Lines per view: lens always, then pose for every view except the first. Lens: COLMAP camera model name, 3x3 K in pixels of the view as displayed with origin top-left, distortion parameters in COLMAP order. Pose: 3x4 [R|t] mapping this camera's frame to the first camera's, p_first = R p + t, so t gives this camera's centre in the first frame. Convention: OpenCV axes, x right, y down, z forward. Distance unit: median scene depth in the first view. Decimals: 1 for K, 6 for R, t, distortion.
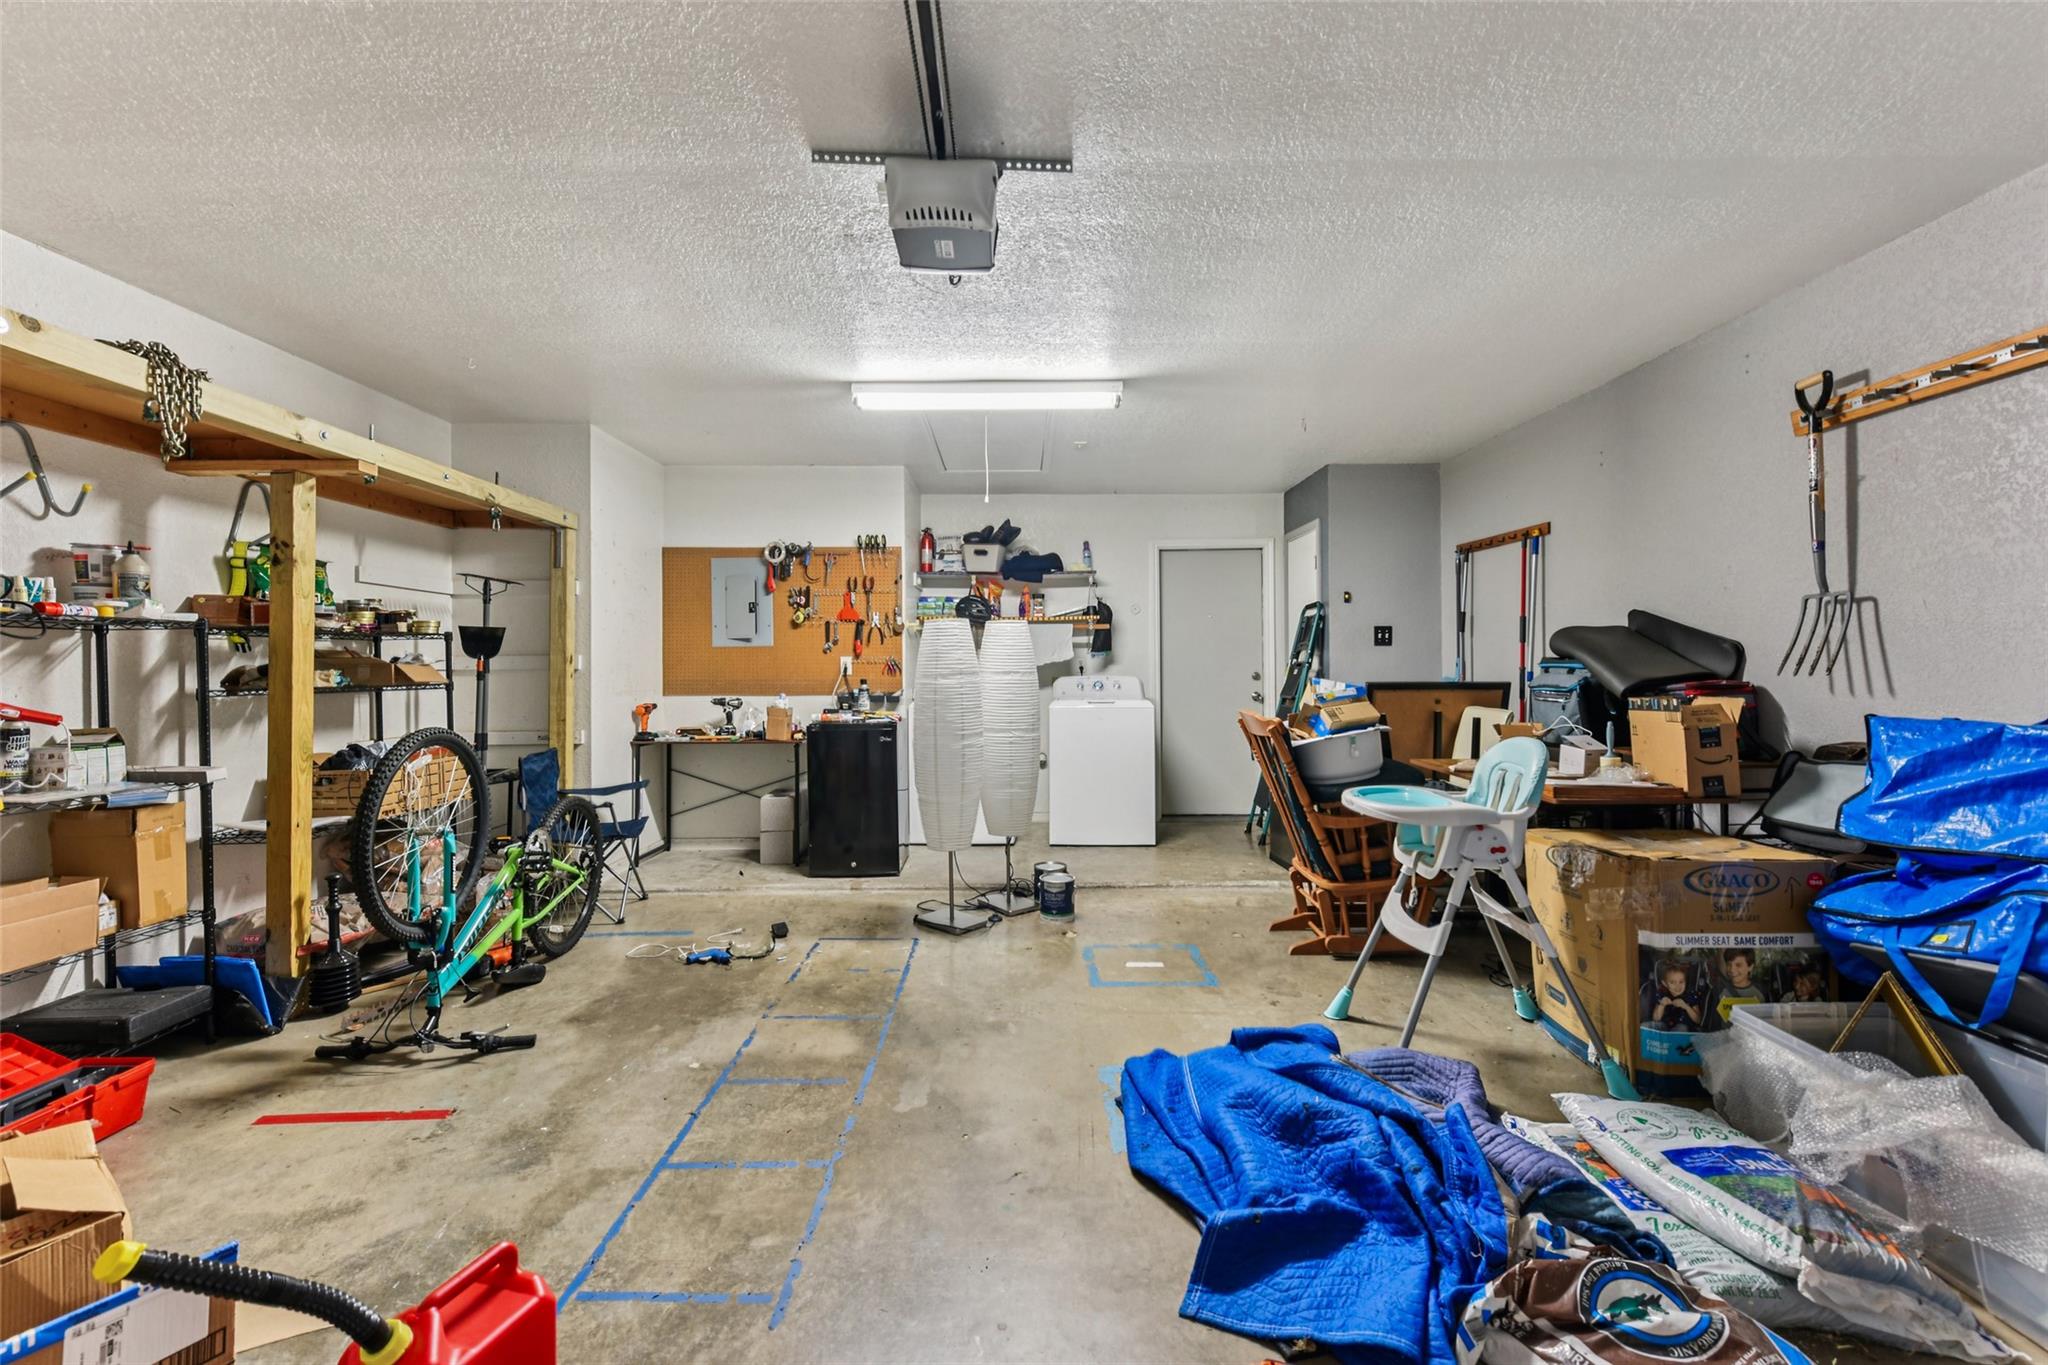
lens RADIAL K [[853.0, 0, 1025.3], [0, 853.0, 675.8], [0, 0, 1]] dist [-0.000700, -0.000529]
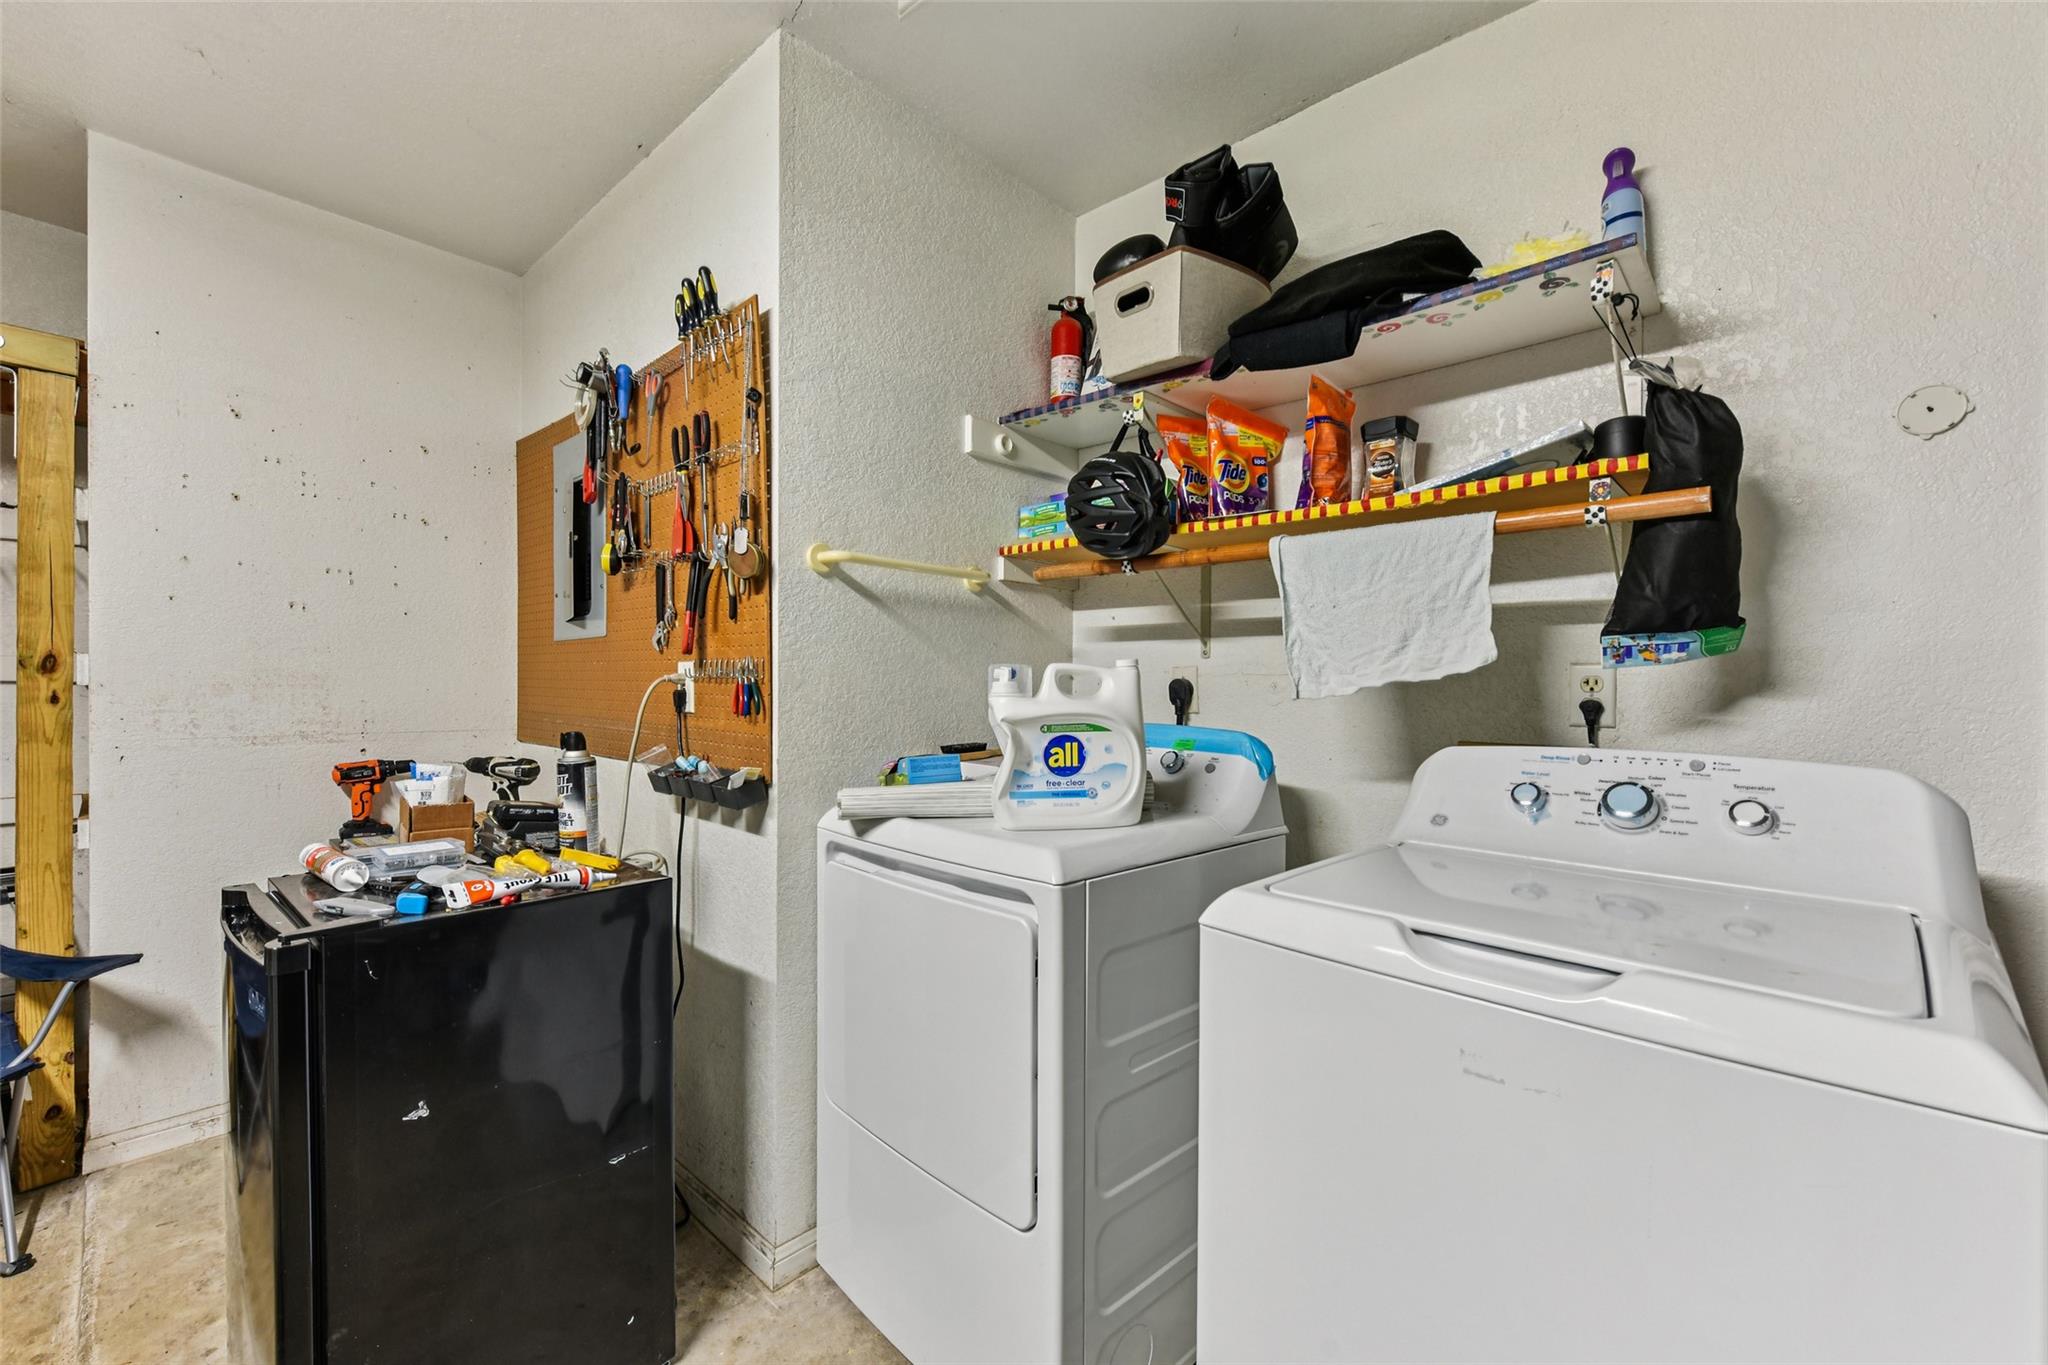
lens RADIAL K [[853.0, 0, 1025.3], [0, 853.0, 675.8], [0, 0, 1]] dist [-0.000700, -0.000529]
pose [[0.724529, 0.010355, -0.689167, 0.117974], [-0.009775, 0.999941, 0.004748, -0.017686], [0.689175, 0.003296, 0.724587, 0.749277]]
